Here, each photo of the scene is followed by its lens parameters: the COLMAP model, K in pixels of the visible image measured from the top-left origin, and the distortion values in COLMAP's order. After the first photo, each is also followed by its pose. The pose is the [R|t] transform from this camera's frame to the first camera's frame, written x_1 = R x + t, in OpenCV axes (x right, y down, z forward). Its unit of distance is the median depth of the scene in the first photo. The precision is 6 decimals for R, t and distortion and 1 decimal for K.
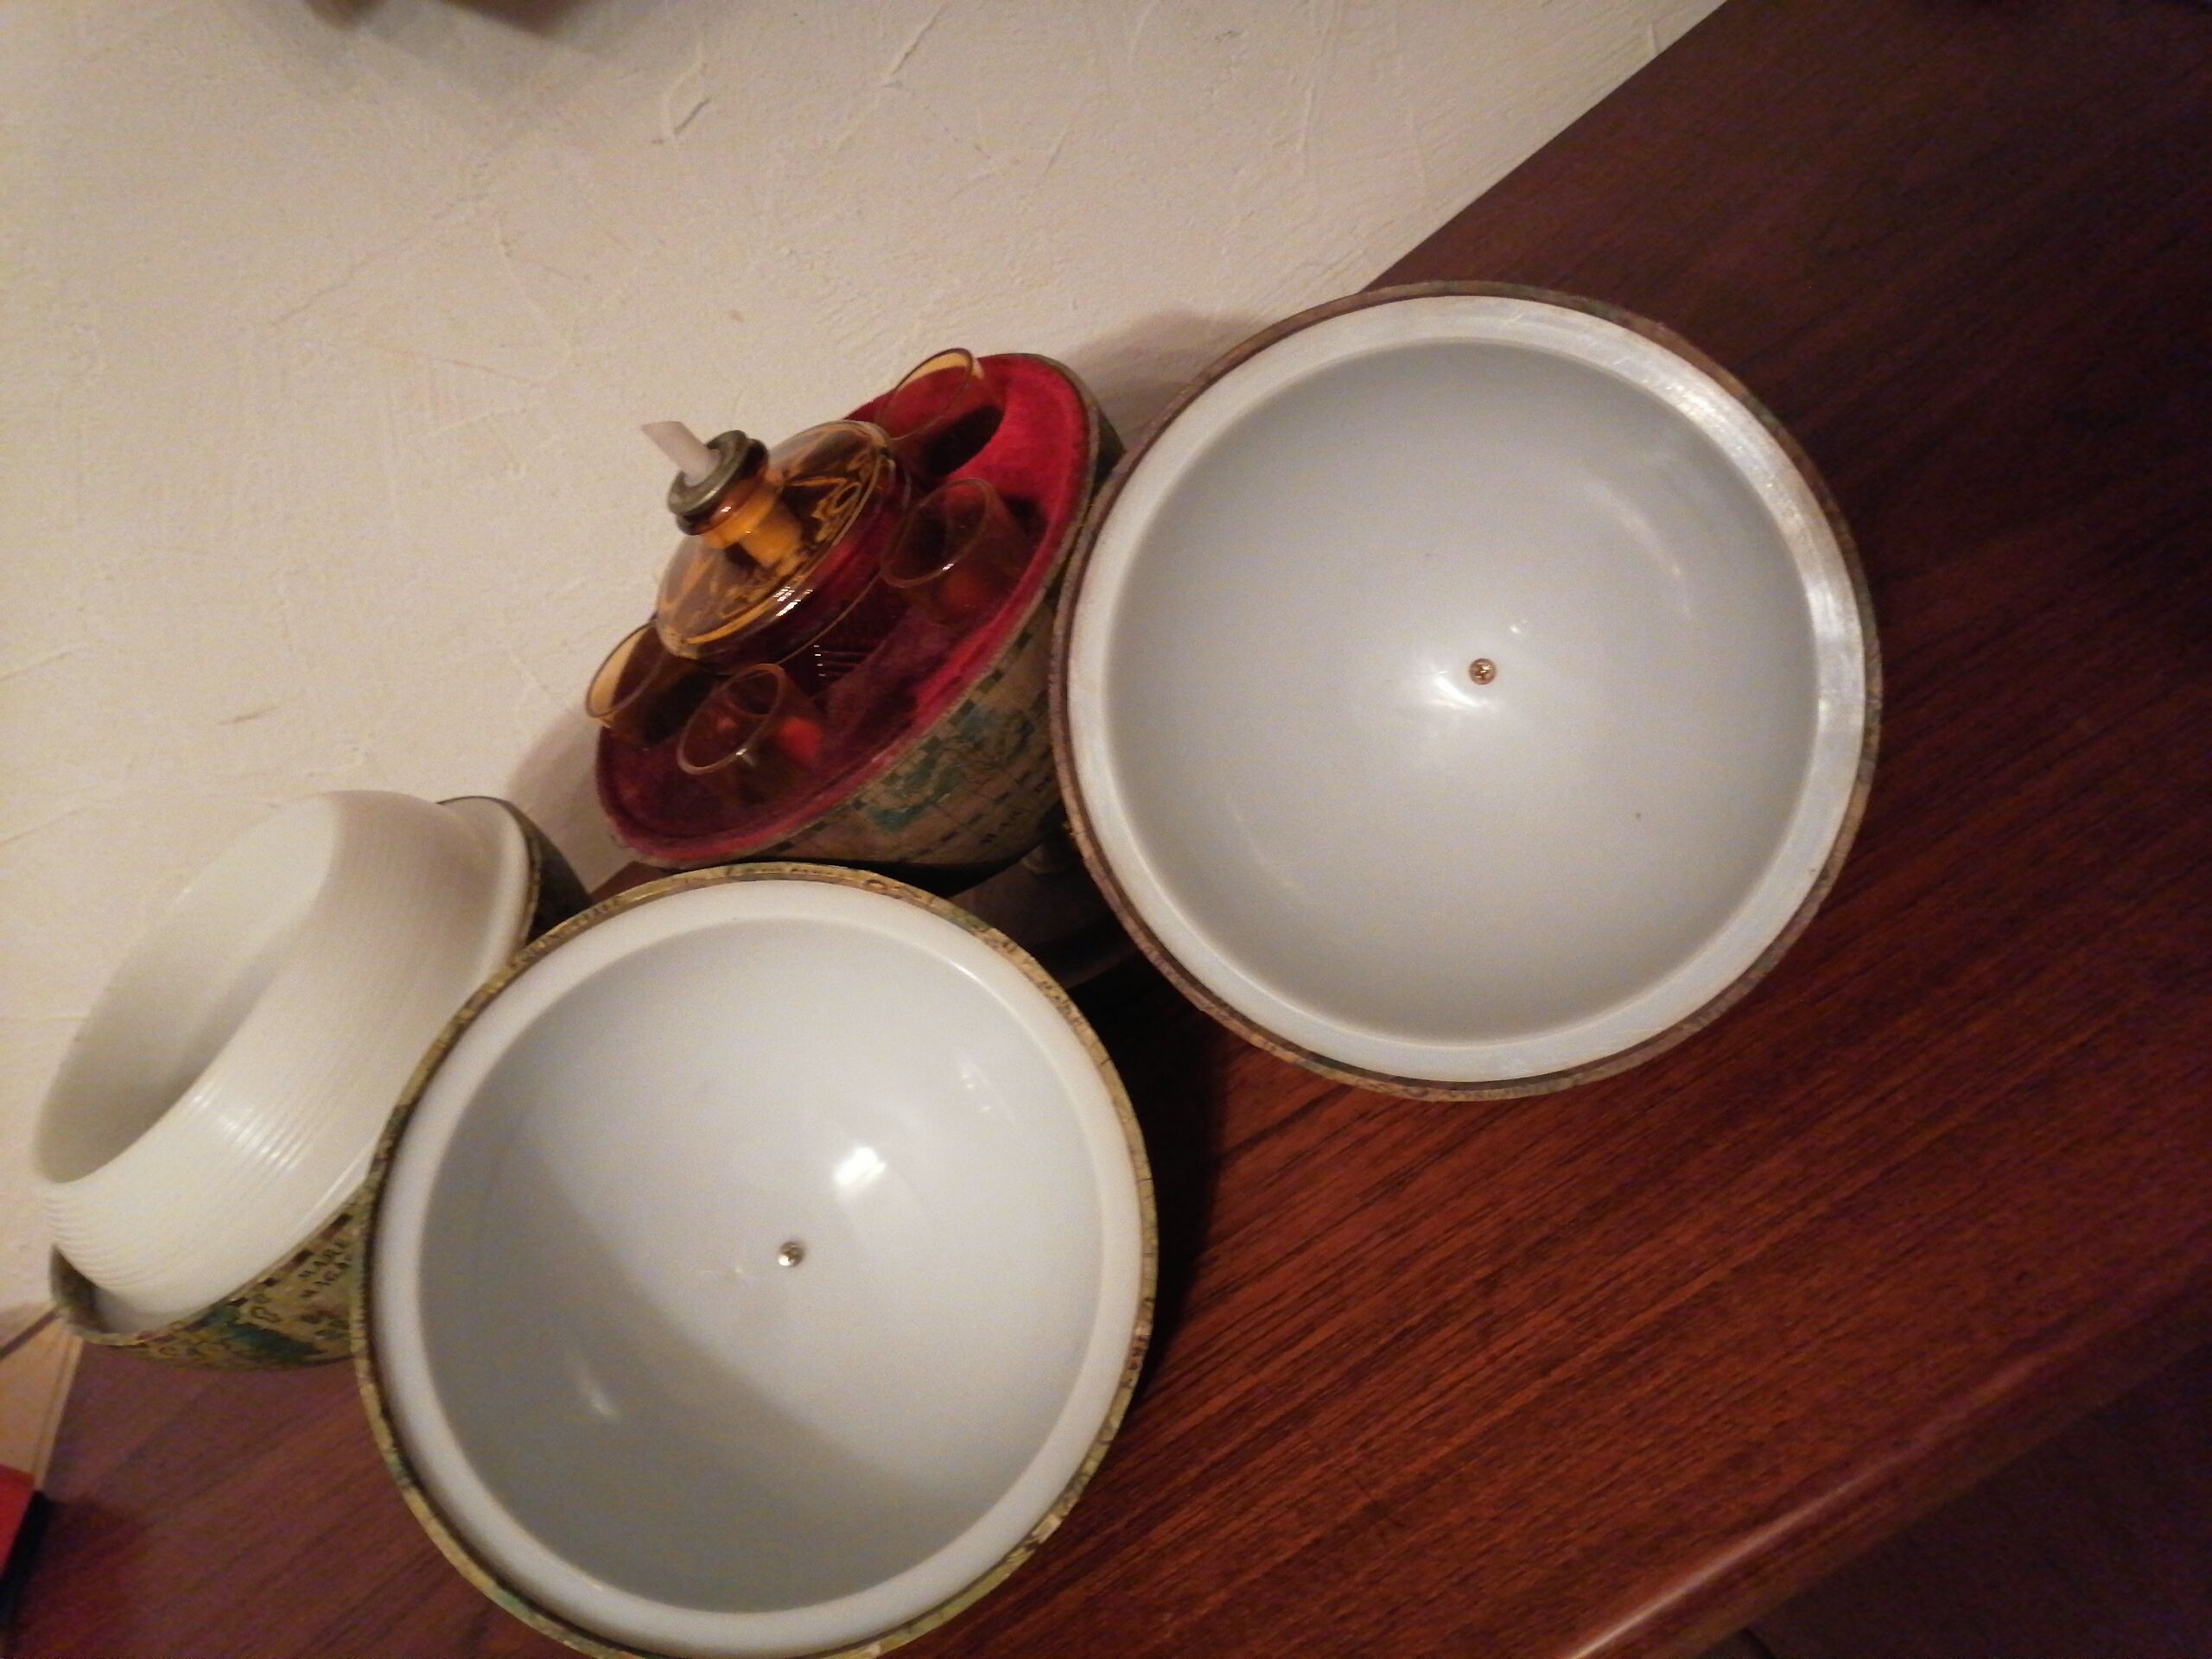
lens RADIAL K [[1728.5, 0, 1107.2], [0, 1728.5, 827.1], [0, 0, 1]] dist [0.024838, -0.004629]
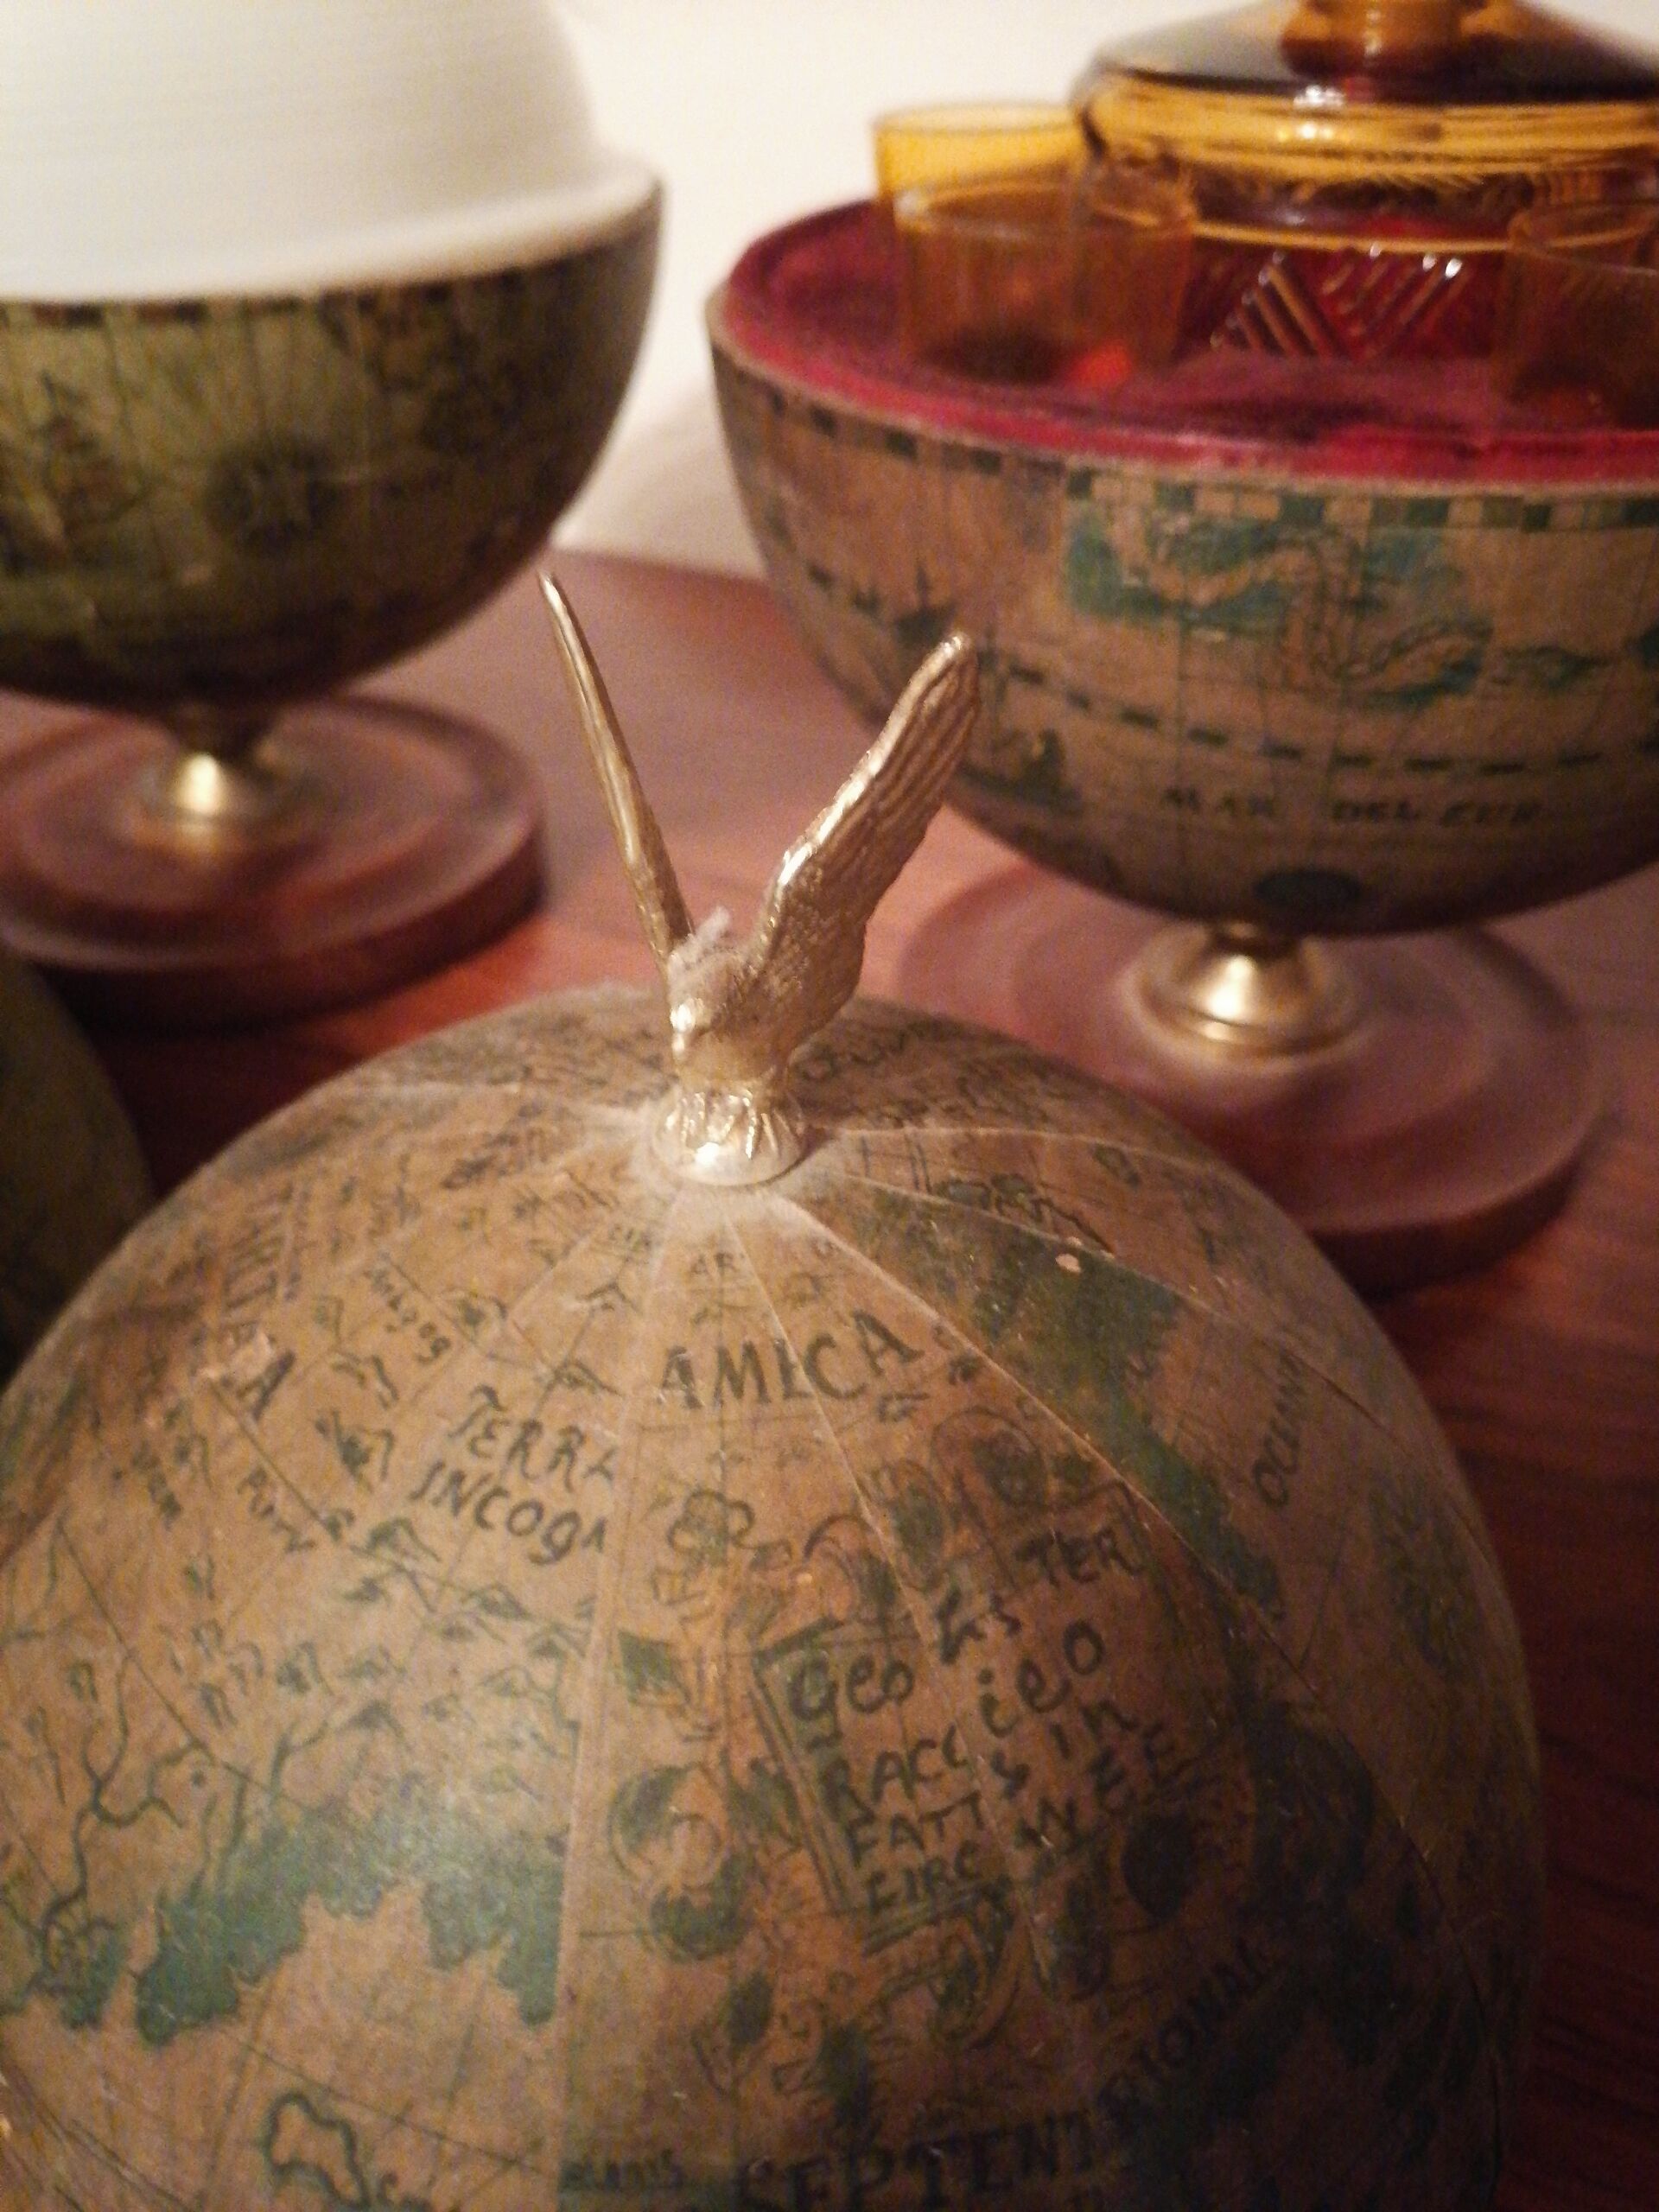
lens RADIAL K [[1728.5, 0, 824.5], [0, 1728.5, 1107.3], [0, 0, 1]] dist [0.024838, -0.004629]
pose [[0.609059, 0.783905, -0.120584, -0.006660], [-0.773525, 0.620693, 0.128061, 0.078888], [0.175234, 0.015278, 0.984408, 0.558057]]
